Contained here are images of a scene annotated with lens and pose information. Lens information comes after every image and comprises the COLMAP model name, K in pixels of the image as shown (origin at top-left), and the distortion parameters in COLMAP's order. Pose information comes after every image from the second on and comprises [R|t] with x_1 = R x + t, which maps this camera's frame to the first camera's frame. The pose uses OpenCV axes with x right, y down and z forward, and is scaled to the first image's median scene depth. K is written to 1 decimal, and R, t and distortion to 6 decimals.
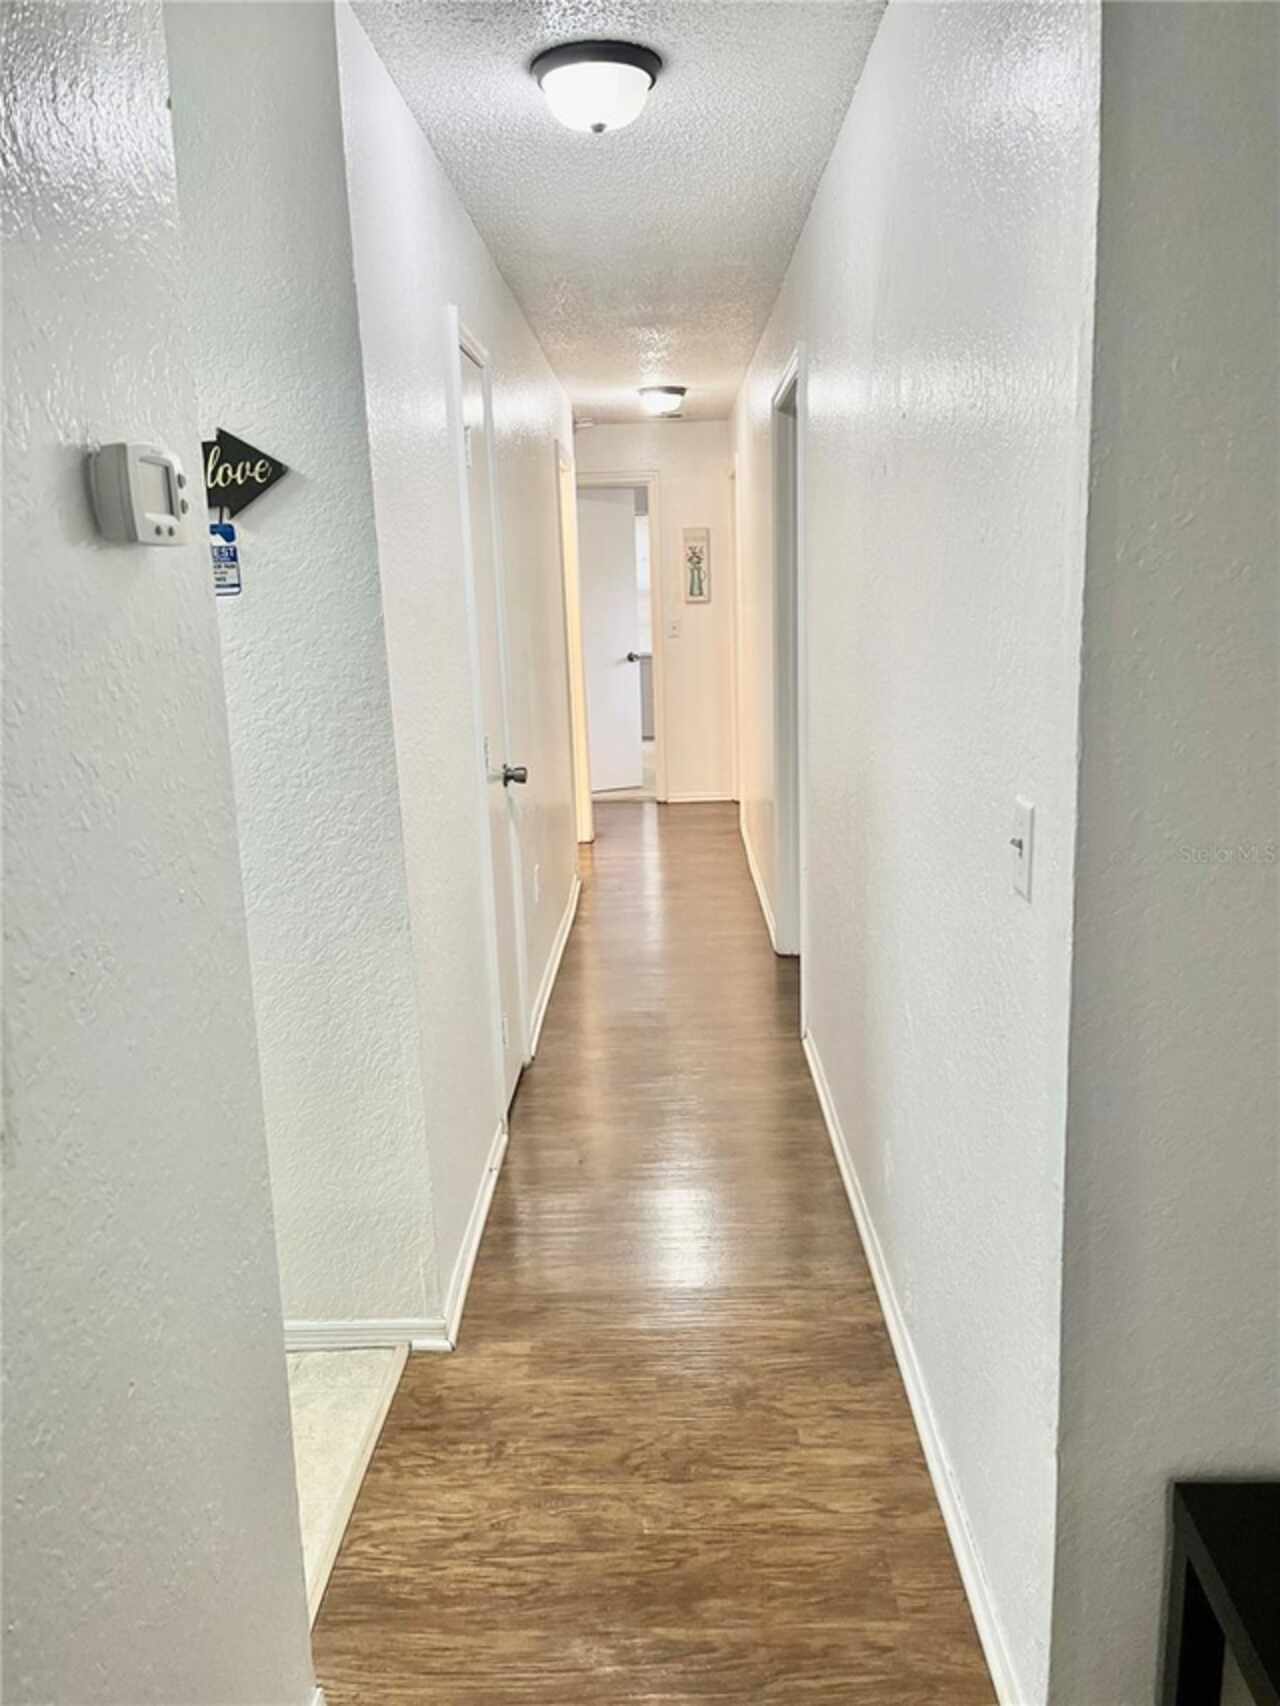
lens RADIAL K [[1290.4, 0, 640.0], [0, 1290.4, 853.0], [0, 0, 1]] dist [0.041434, -0.002564]
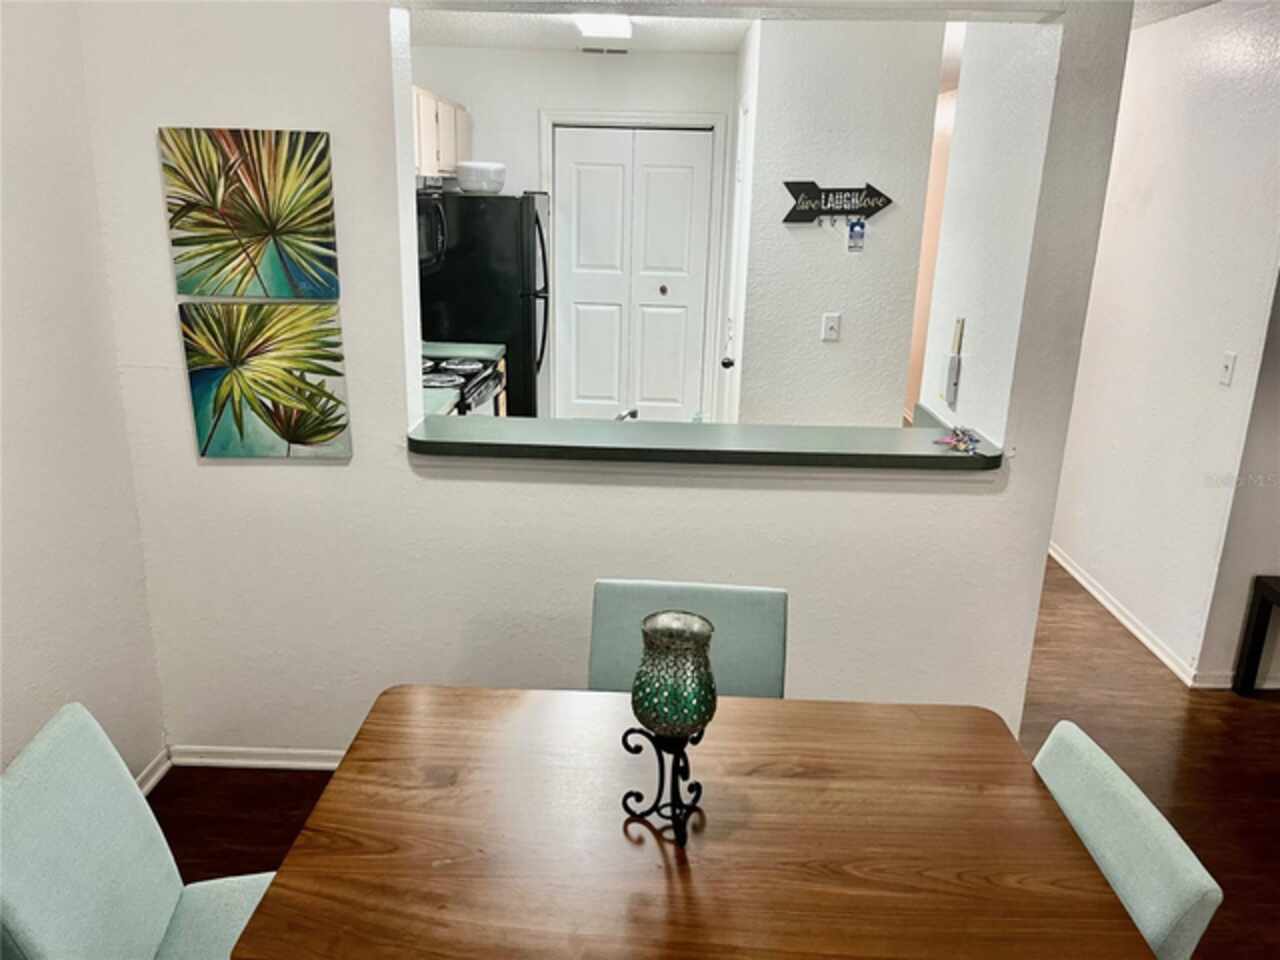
lens RADIAL K [[968.2, 0, 640.0], [0, 968.2, 480.0], [0, 0, 1]] dist [0.041434, -0.002564]
pose [[0.998601, 0.050385, 0.016069, -0.747056], [-0.051710, 0.993949, 0.096912, 0.071101], [-0.011089, -0.097608, 0.995163, -0.859969]]
